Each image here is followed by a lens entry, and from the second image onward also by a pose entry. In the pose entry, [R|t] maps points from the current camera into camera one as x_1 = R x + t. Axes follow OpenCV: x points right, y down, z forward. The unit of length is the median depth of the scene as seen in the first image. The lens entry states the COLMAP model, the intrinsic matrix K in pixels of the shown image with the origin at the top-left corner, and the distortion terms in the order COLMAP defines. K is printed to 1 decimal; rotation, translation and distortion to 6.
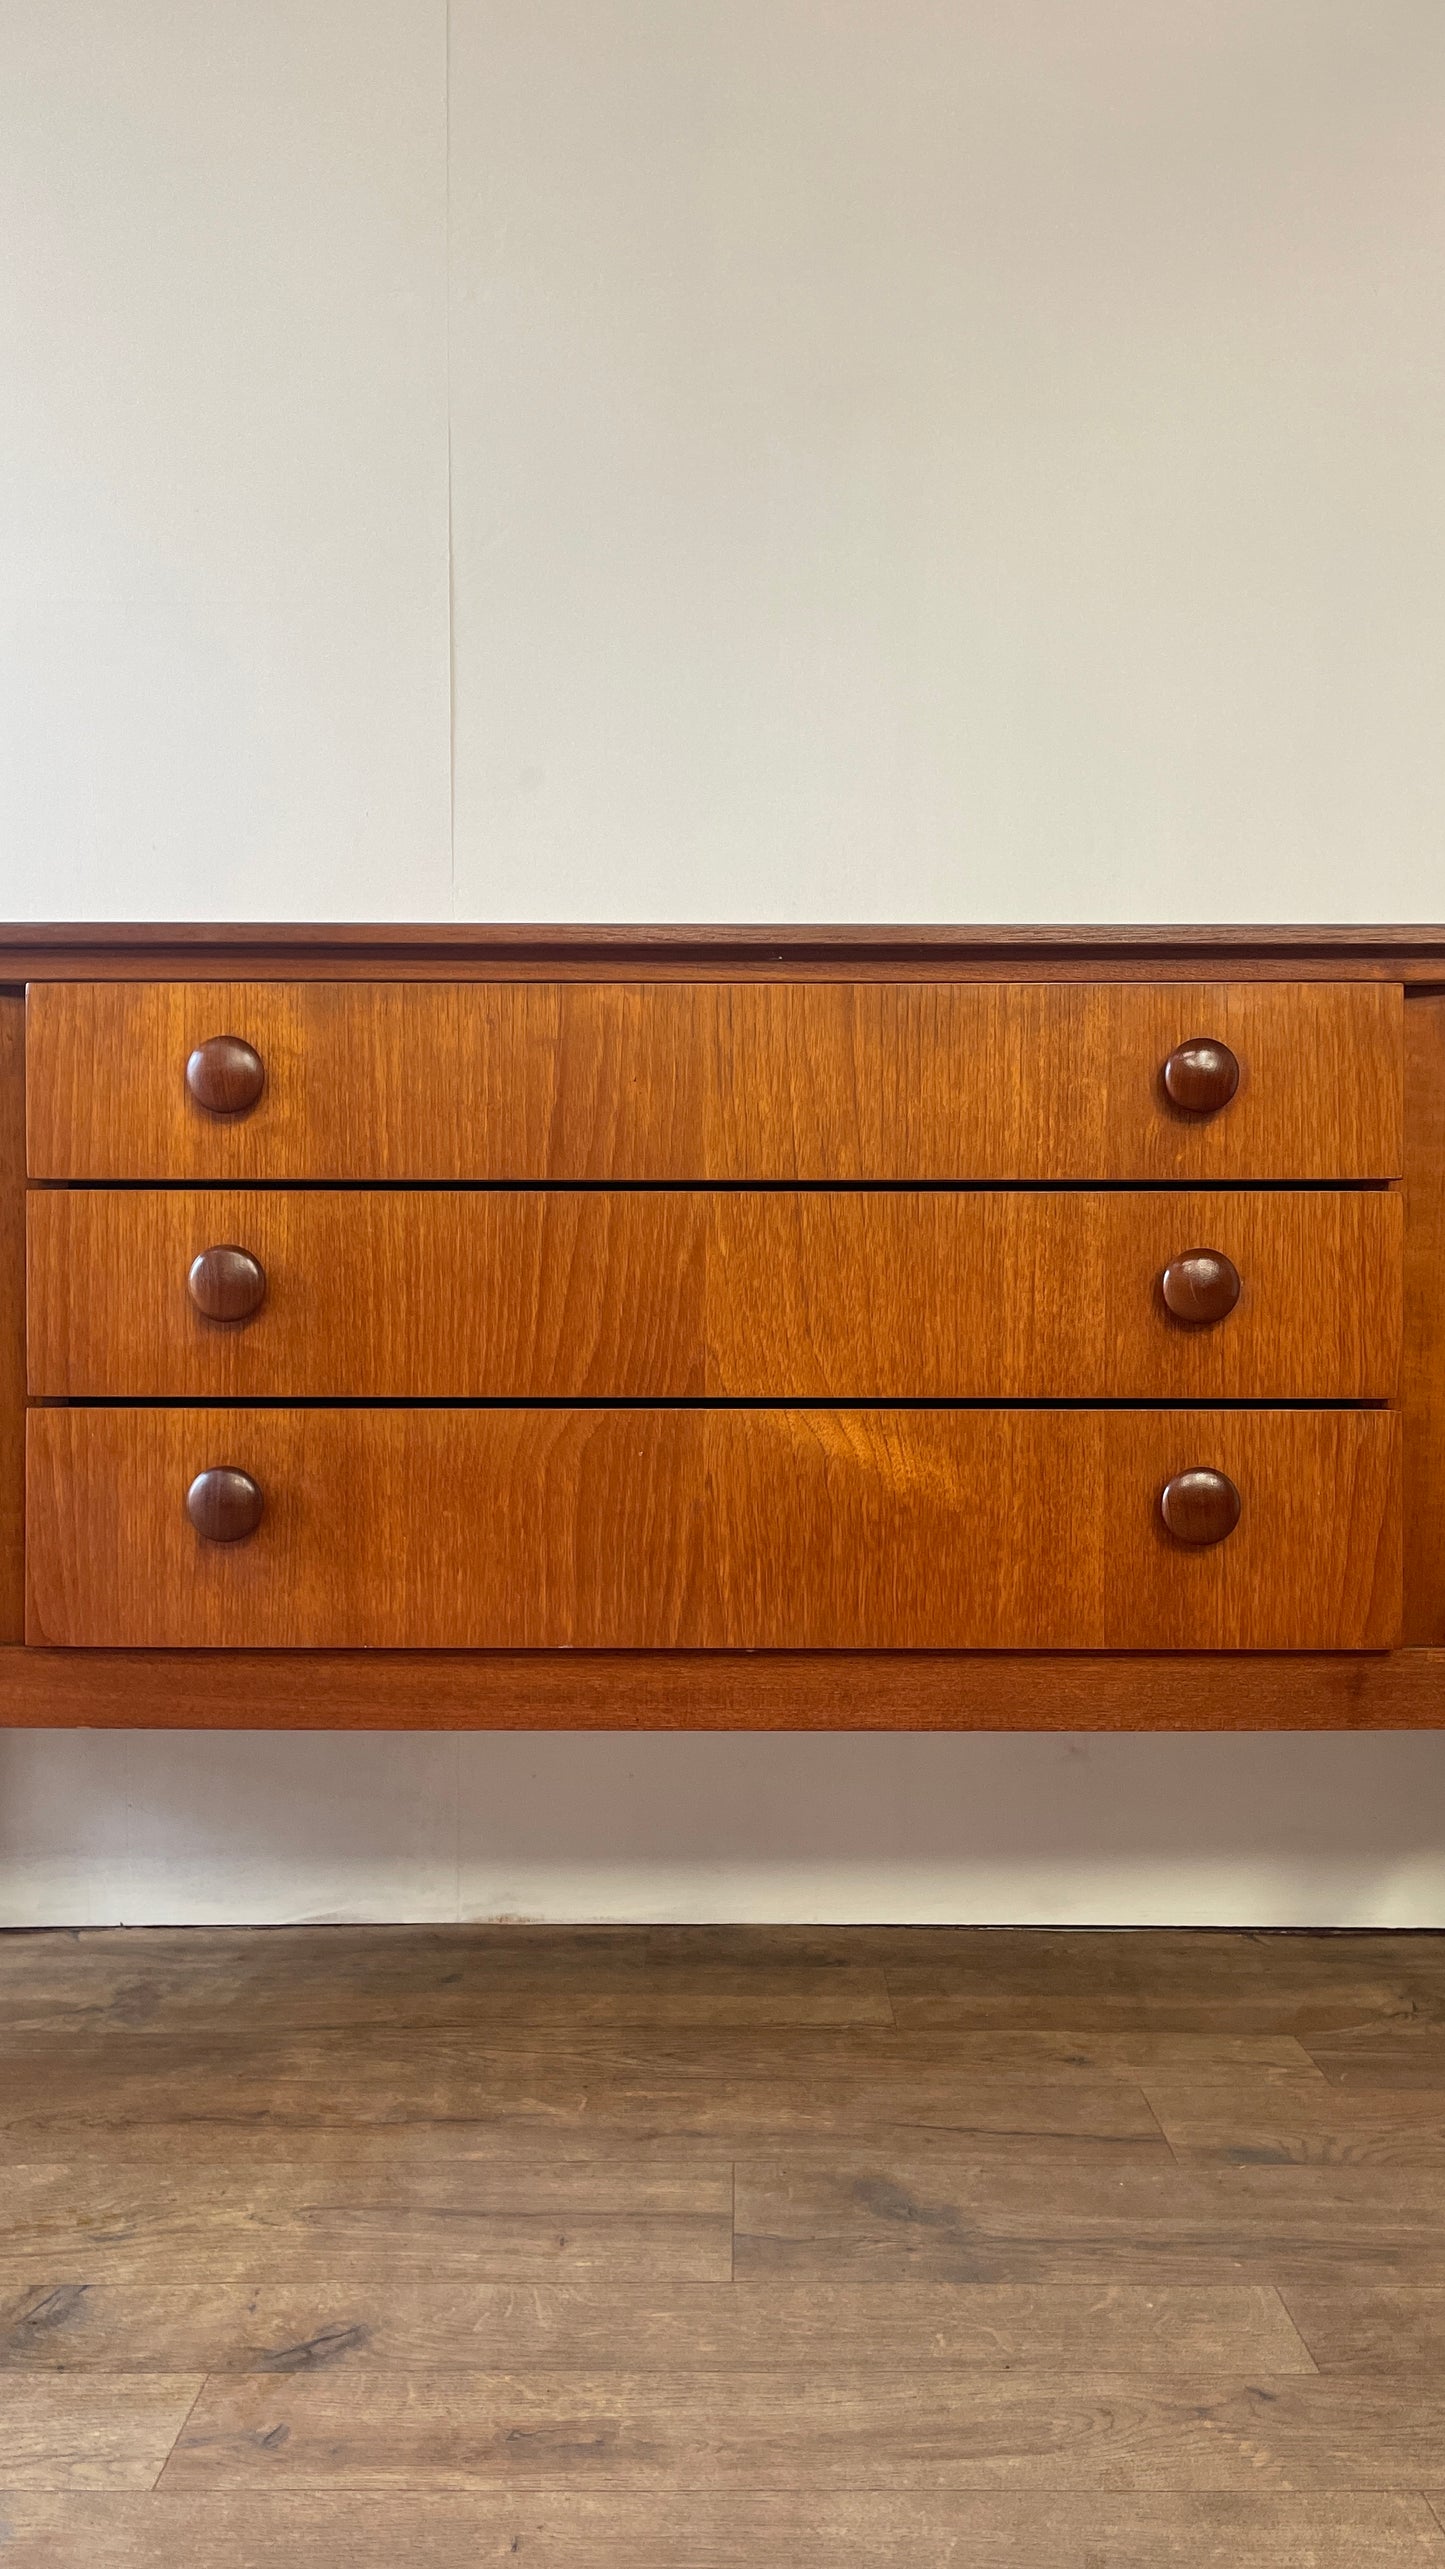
lens RADIAL K [[1938.4, 0, 729.0], [0, 1938.4, 1294.5], [0, 0, 1]] dist [0.091666, -0.131138]
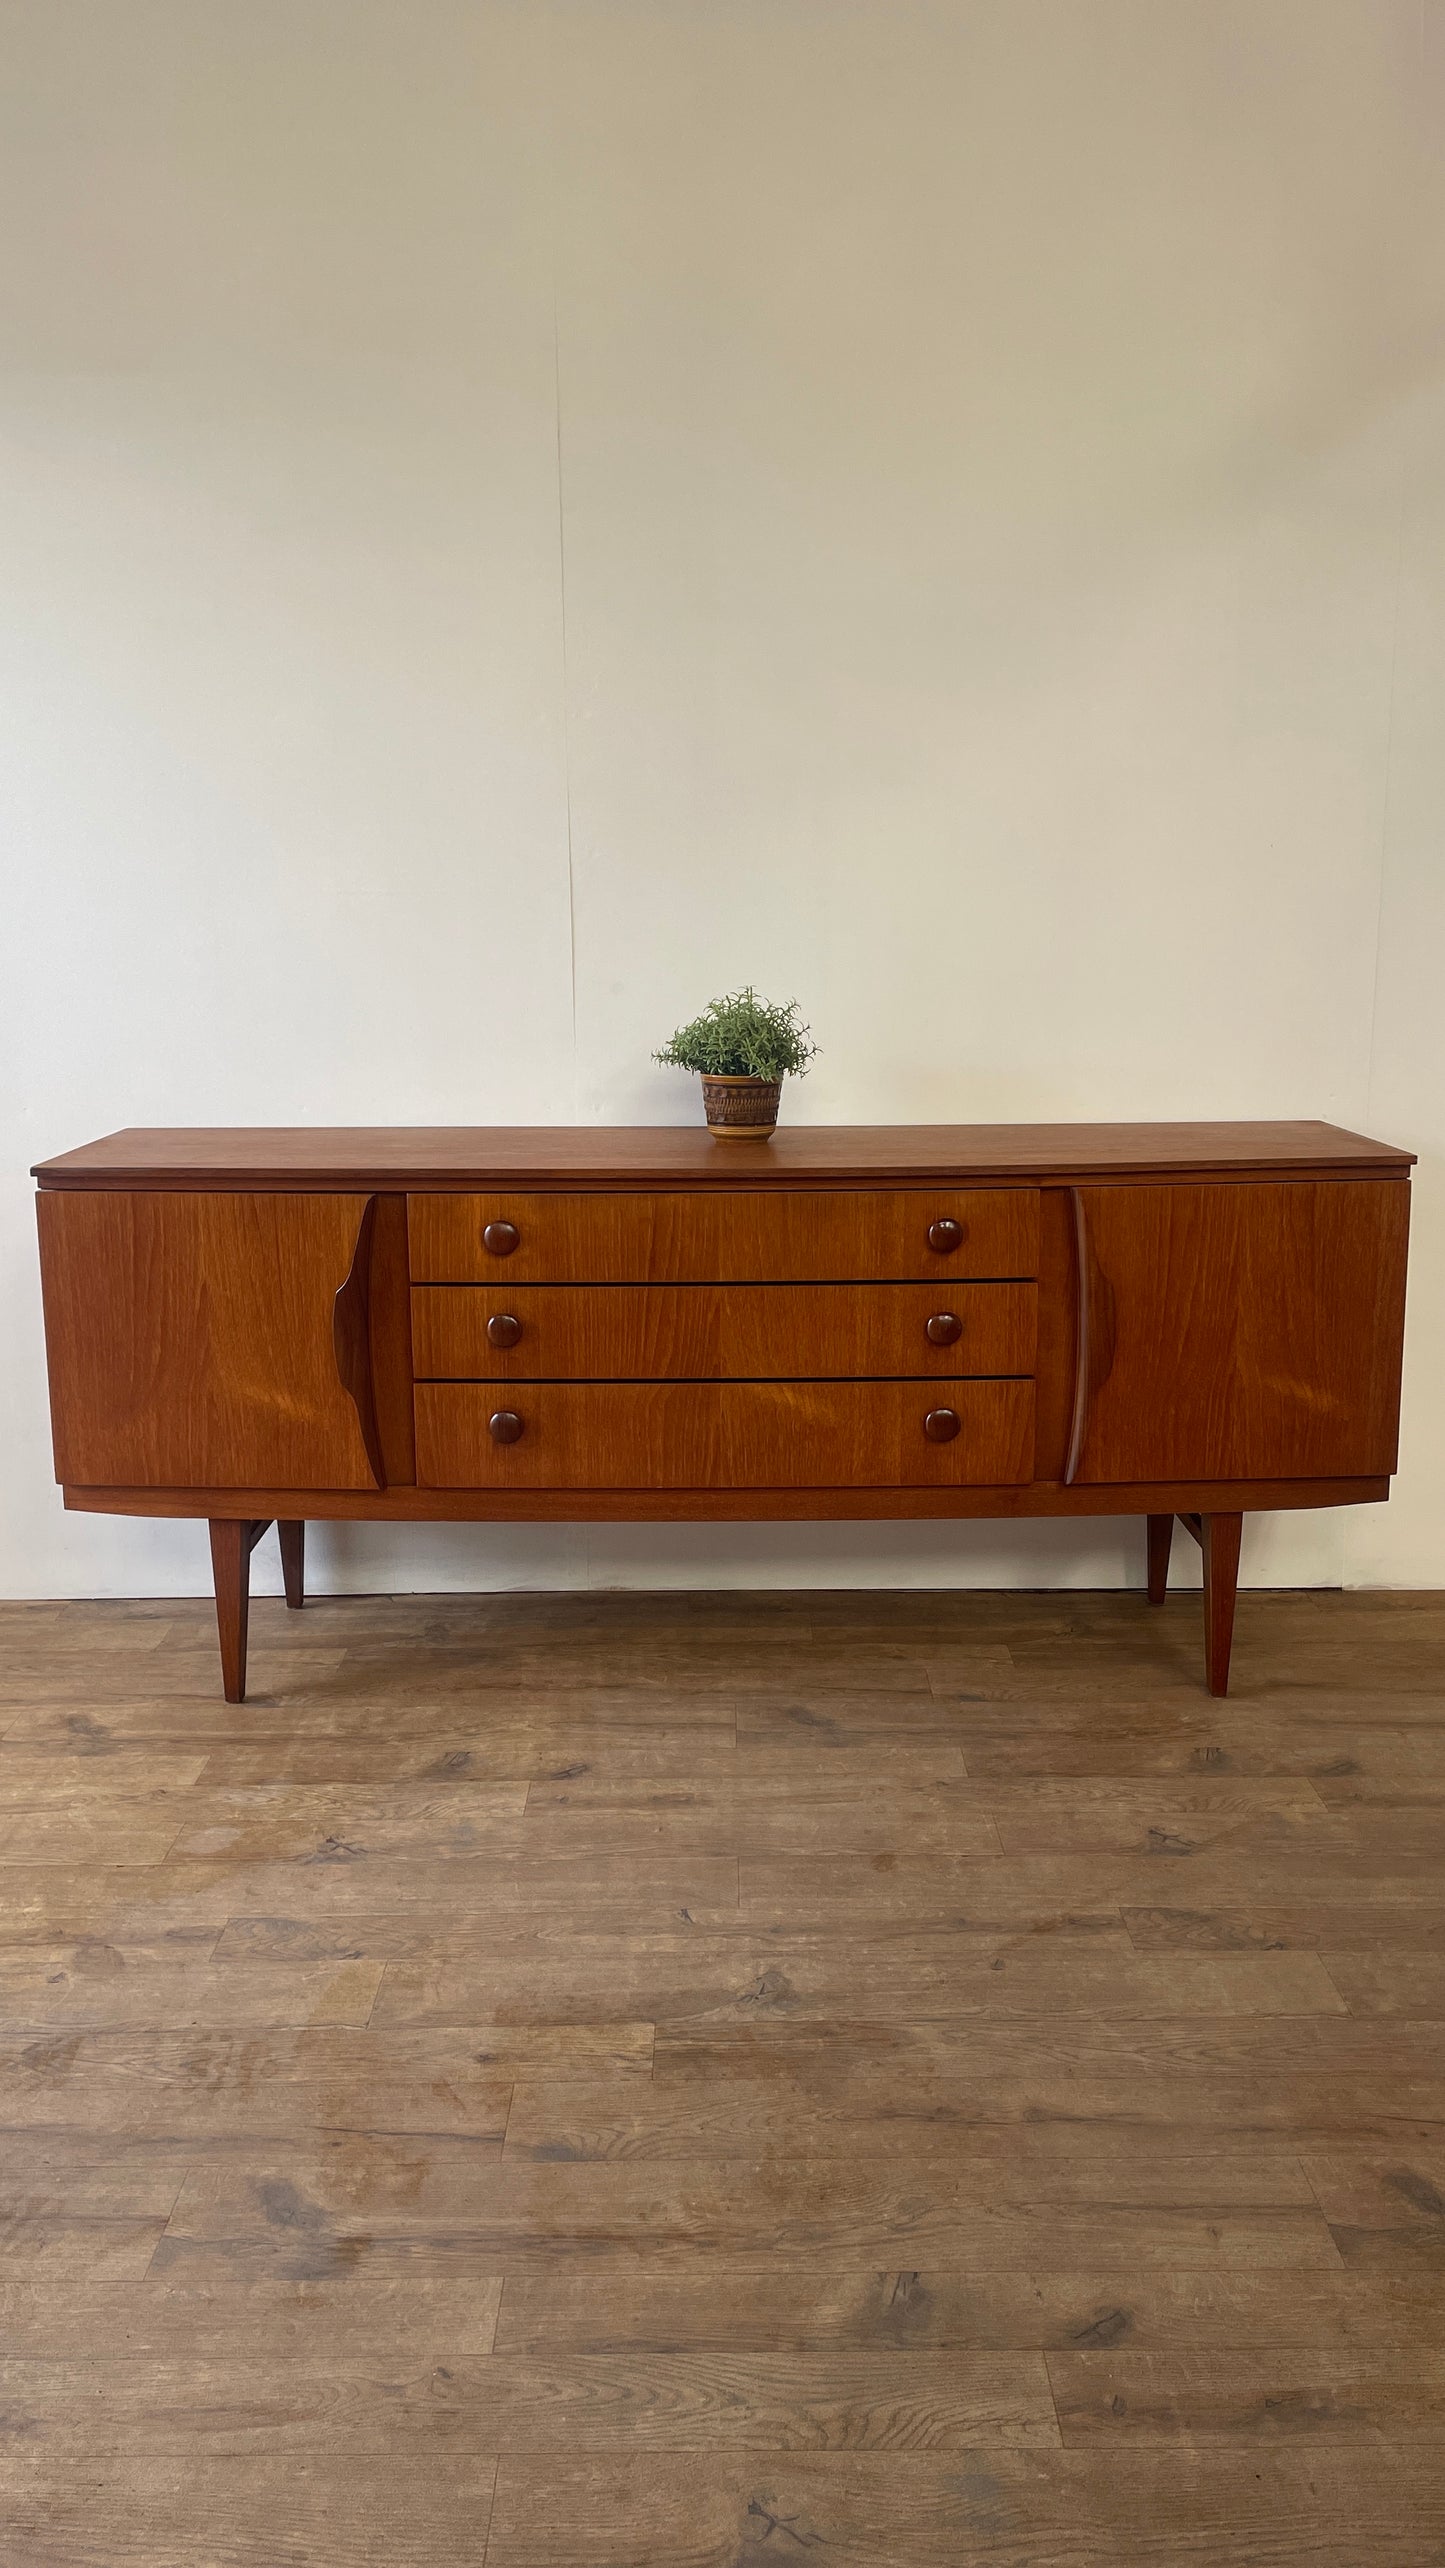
lens RADIAL K [[1940.8, 0, 716.8], [0, 1940.8, 1267.8], [0, 0, 1]] dist [0.106220, -0.143683]
pose [[0.999962, -0.008600, 0.001050, -0.018253], [0.008264, 0.983186, 0.182419, -0.471311], [-0.002601, -0.182403, 0.983220, -1.143786]]
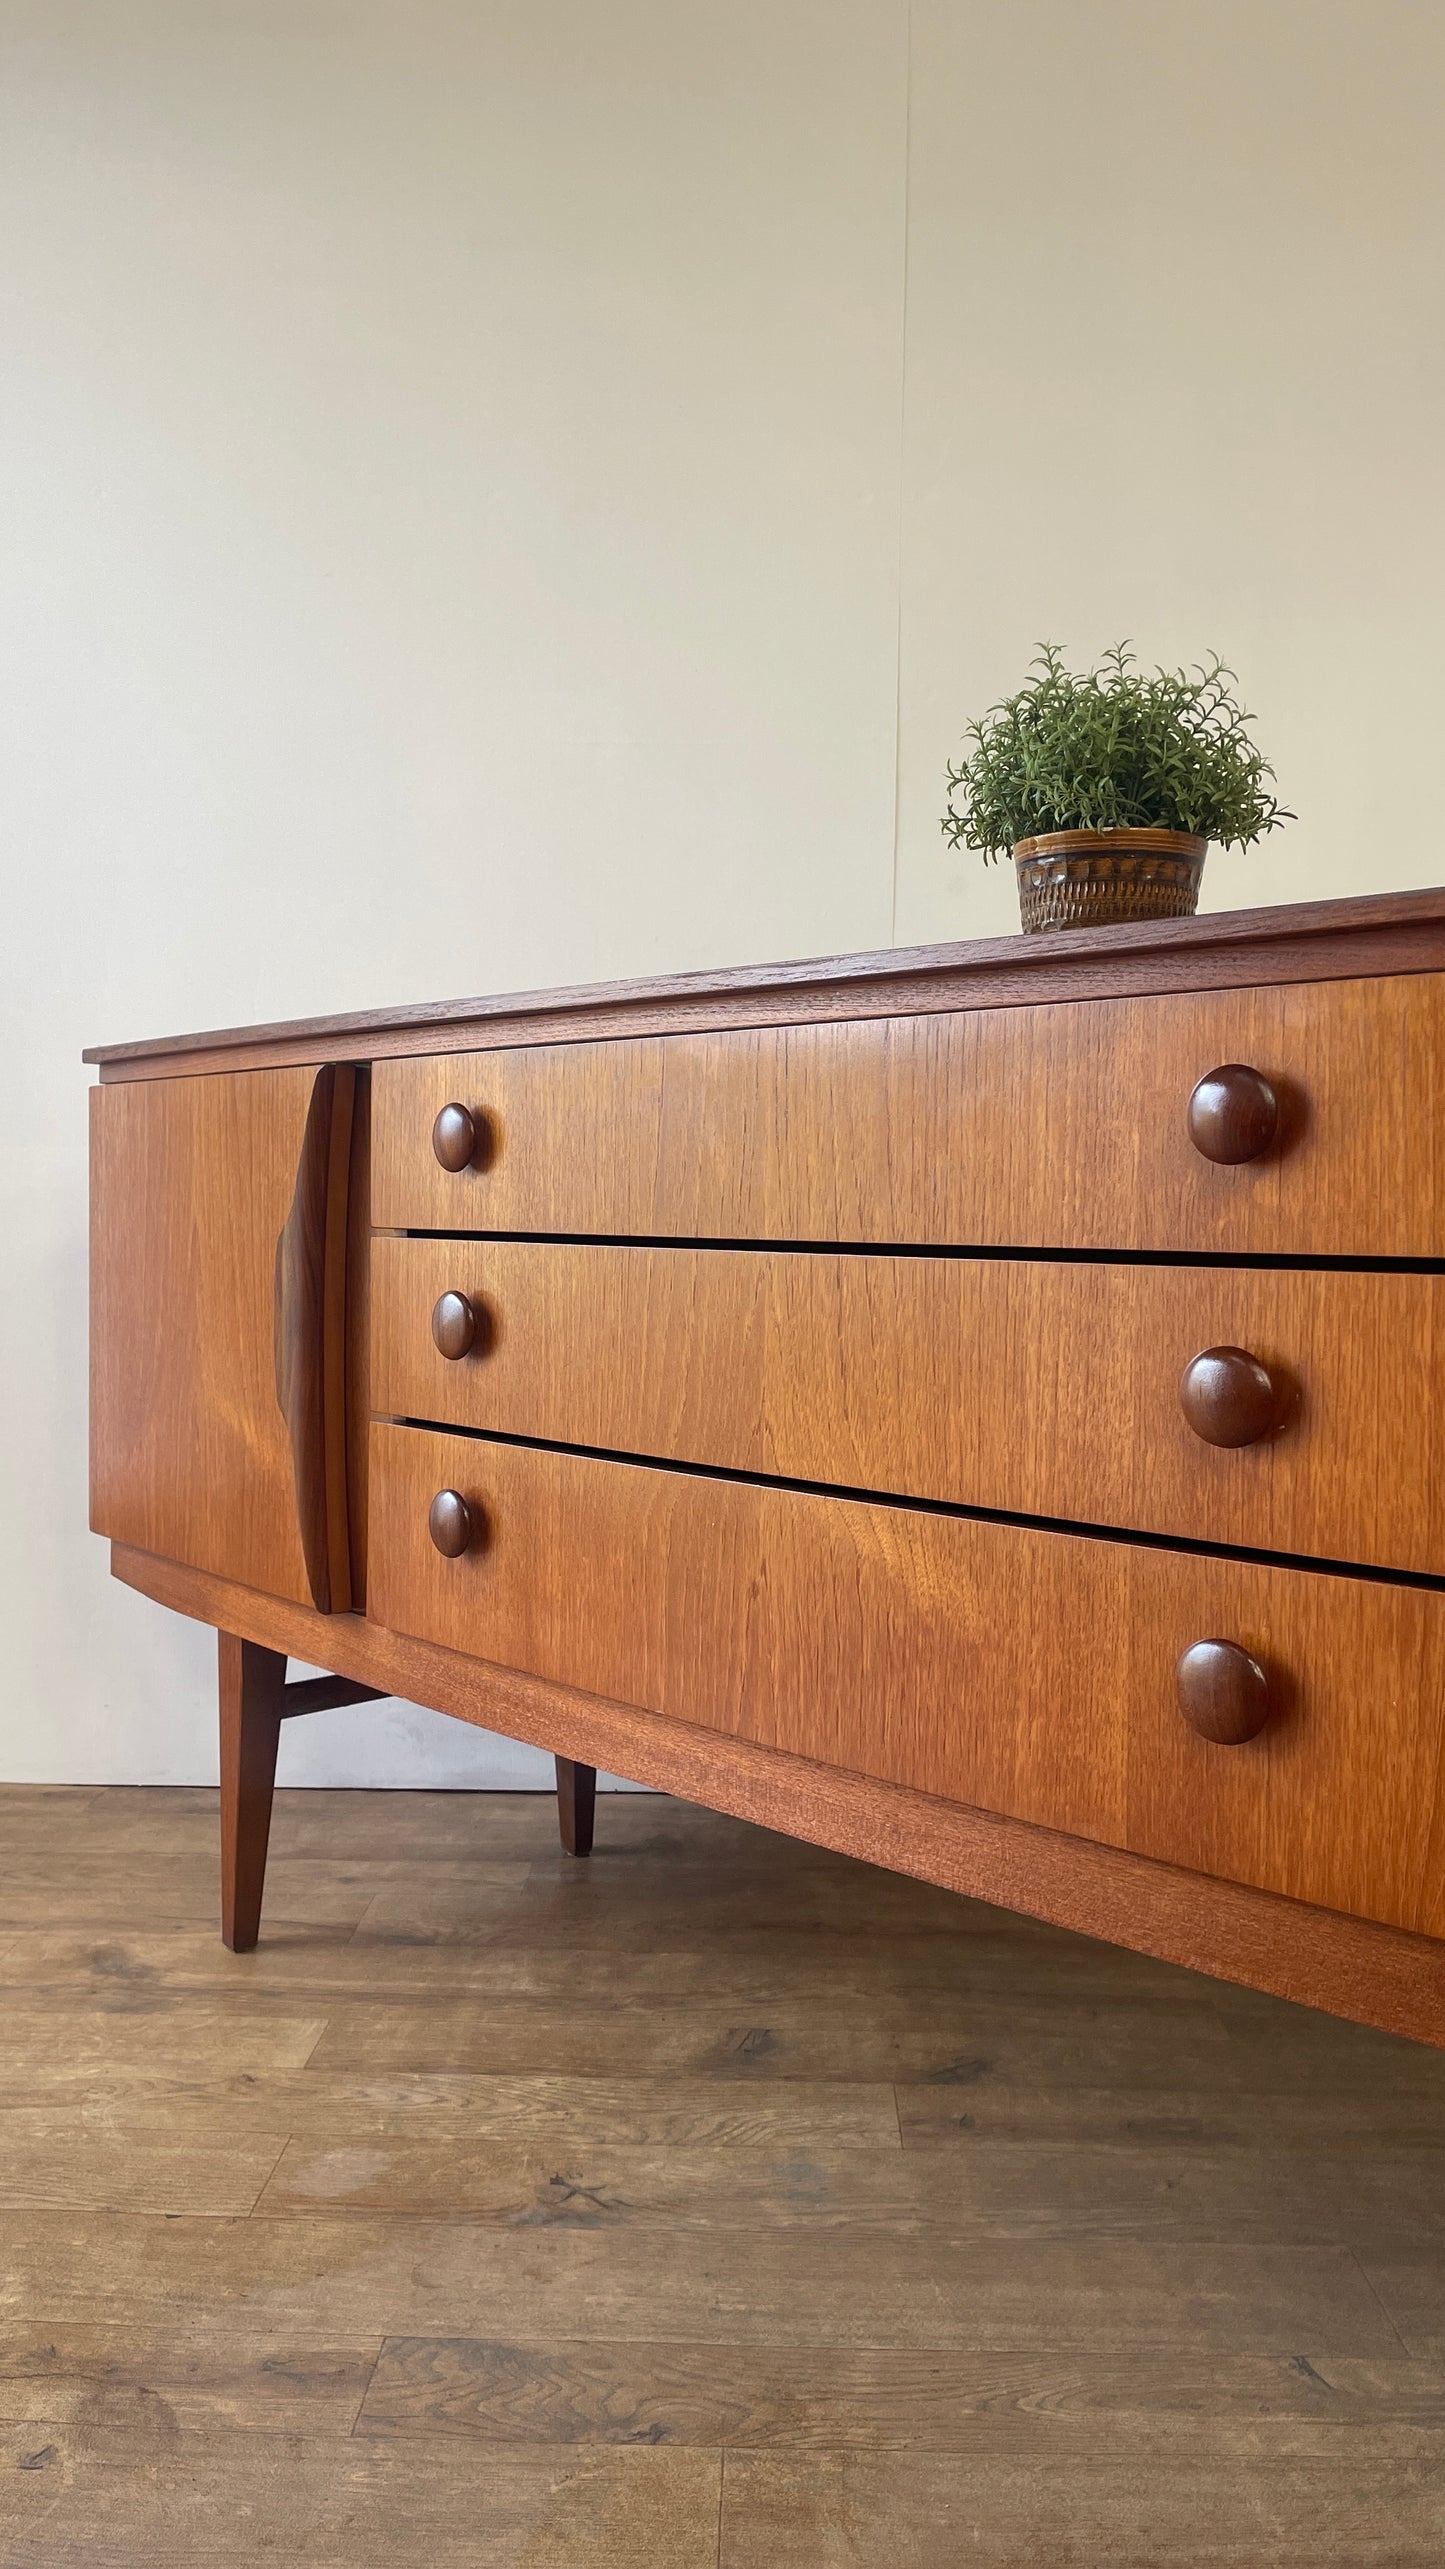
lens RADIAL K [[1941.6, 0, 716.8], [0, 1941.6, 1268.3], [0, 0, 1]] dist [0.106220, -0.143683]
pose [[0.694797, 0.030406, -0.718563, 0.635361], [-0.011940, 0.999456, 0.030747, -0.073516], [0.719107, -0.012783, 0.694782, 0.336249]]
